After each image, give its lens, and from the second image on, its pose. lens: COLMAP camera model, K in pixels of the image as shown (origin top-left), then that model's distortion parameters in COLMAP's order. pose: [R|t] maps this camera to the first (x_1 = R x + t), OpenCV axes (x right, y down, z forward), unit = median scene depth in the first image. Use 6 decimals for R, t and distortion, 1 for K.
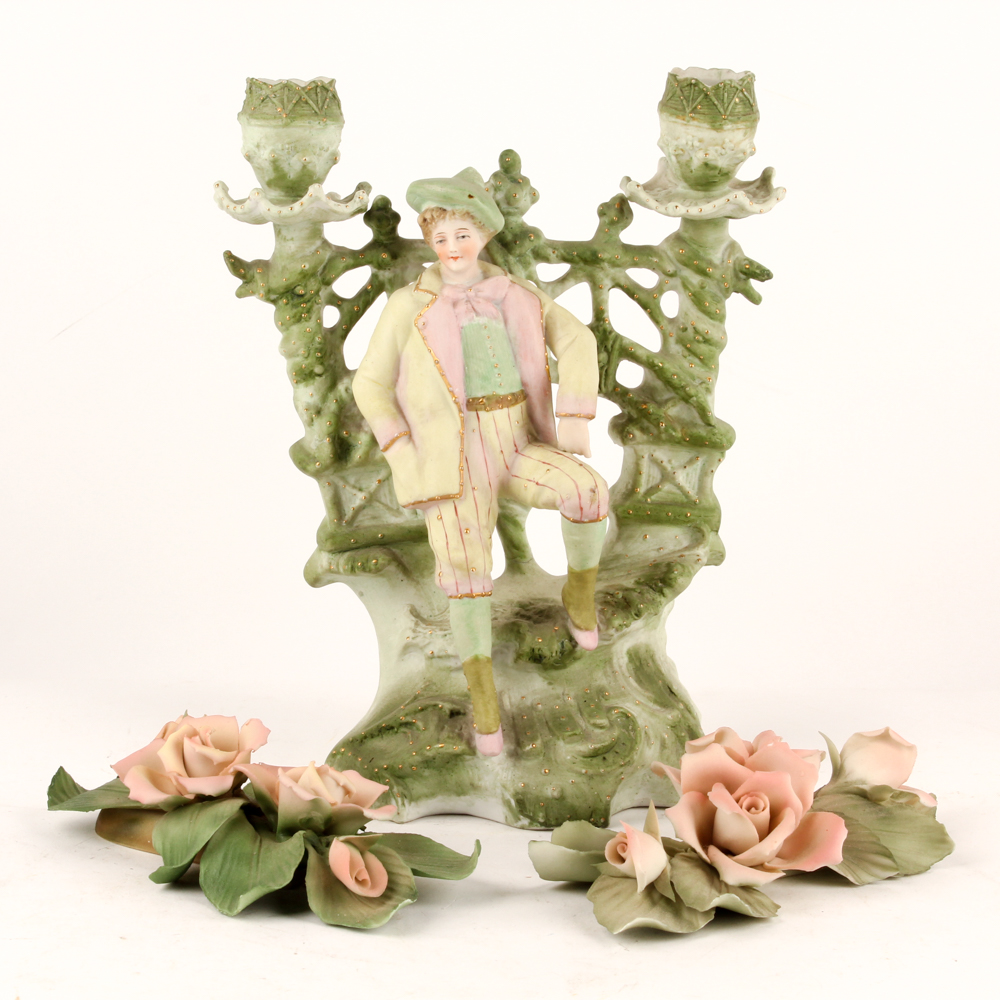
lens RADIAL K [[2735.6, 0, 496.0], [0, 2735.6, 501.1], [0, 0, 1]] dist [-0.081845, 0.000000]
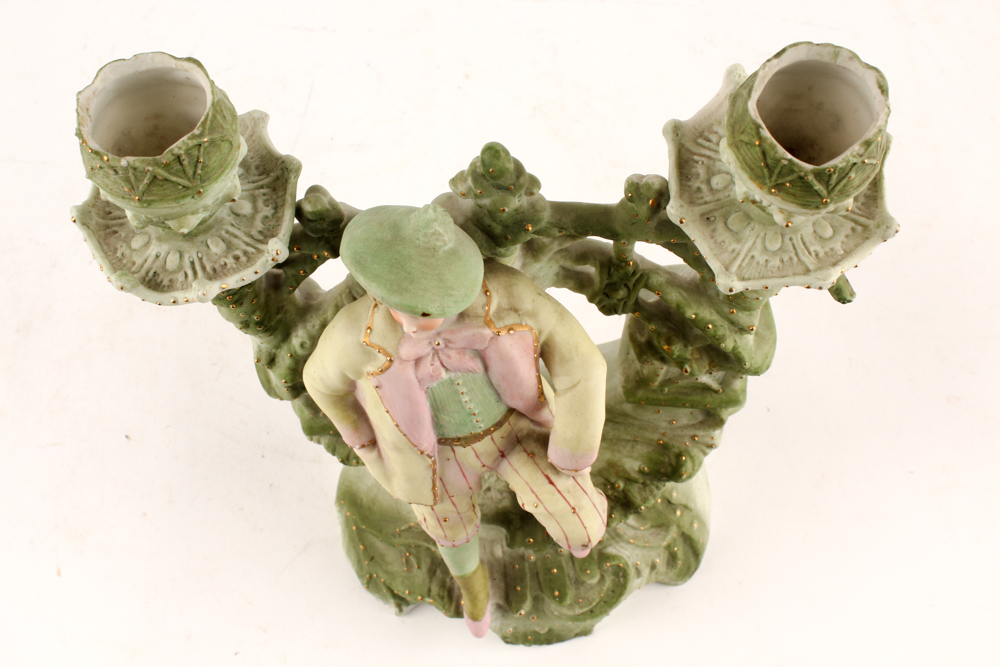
lens RADIAL K [[1326.9, 0, 498.5], [0, 1326.9, 331.9], [0, 0, 1]] dist [-0.046548, 0.000000]
pose [[0.995627, 0.067524, -0.064550, 0.029641], [0.010661, 0.604360, 0.796640, -0.361161], [0.092803, -0.793845, 0.600997, 0.773540]]
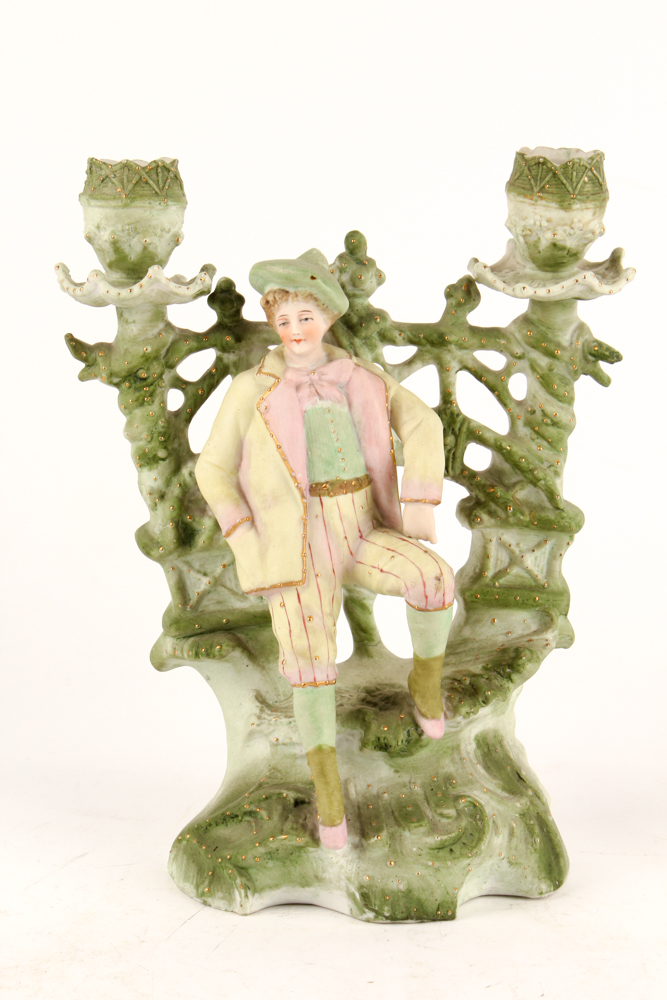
lens RADIAL K [[2179.3, 0, 335.9], [0, 2179.3, 499.0], [0, 0, 1]] dist [0.033056, 0.000000]
pose [[0.999674, -0.000569, -0.025510, 0.018186], [0.000194, 0.999892, -0.014684, -0.020086], [0.025515, 0.014674, 0.999567, 0.213212]]
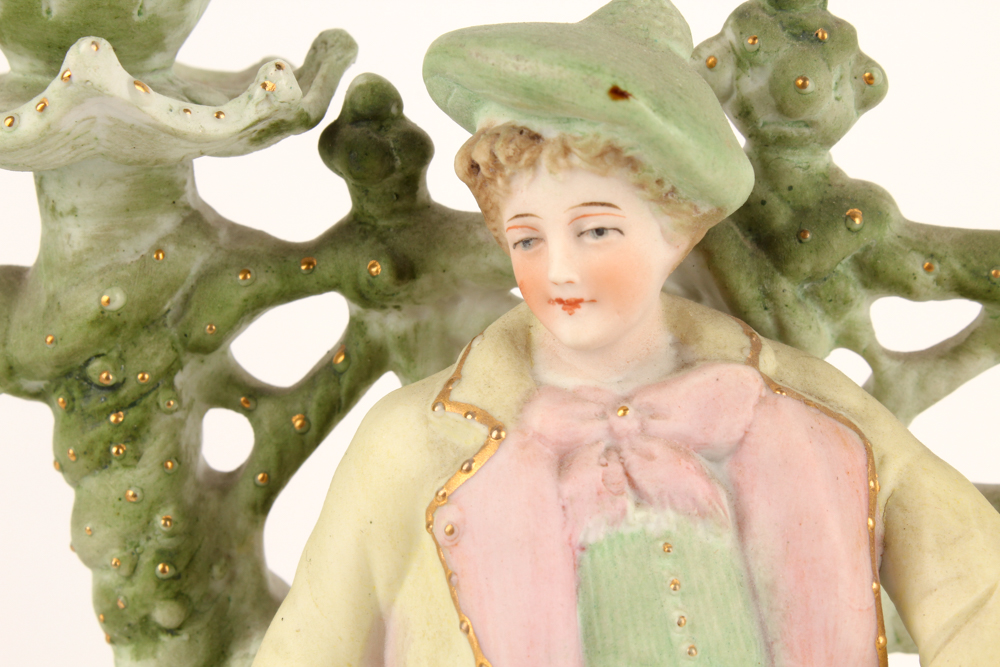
lens RADIAL K [[2179.3, 0, 503.2], [0, 2179.3, 329.8], [0, 0, 1]] dist [0.033056, 0.000000]
pose [[0.981135, 0.040793, -0.188969, 0.021194], [-0.034974, 0.998809, 0.034027, -0.091788], [0.190132, -0.026776, 0.981393, 0.757168]]
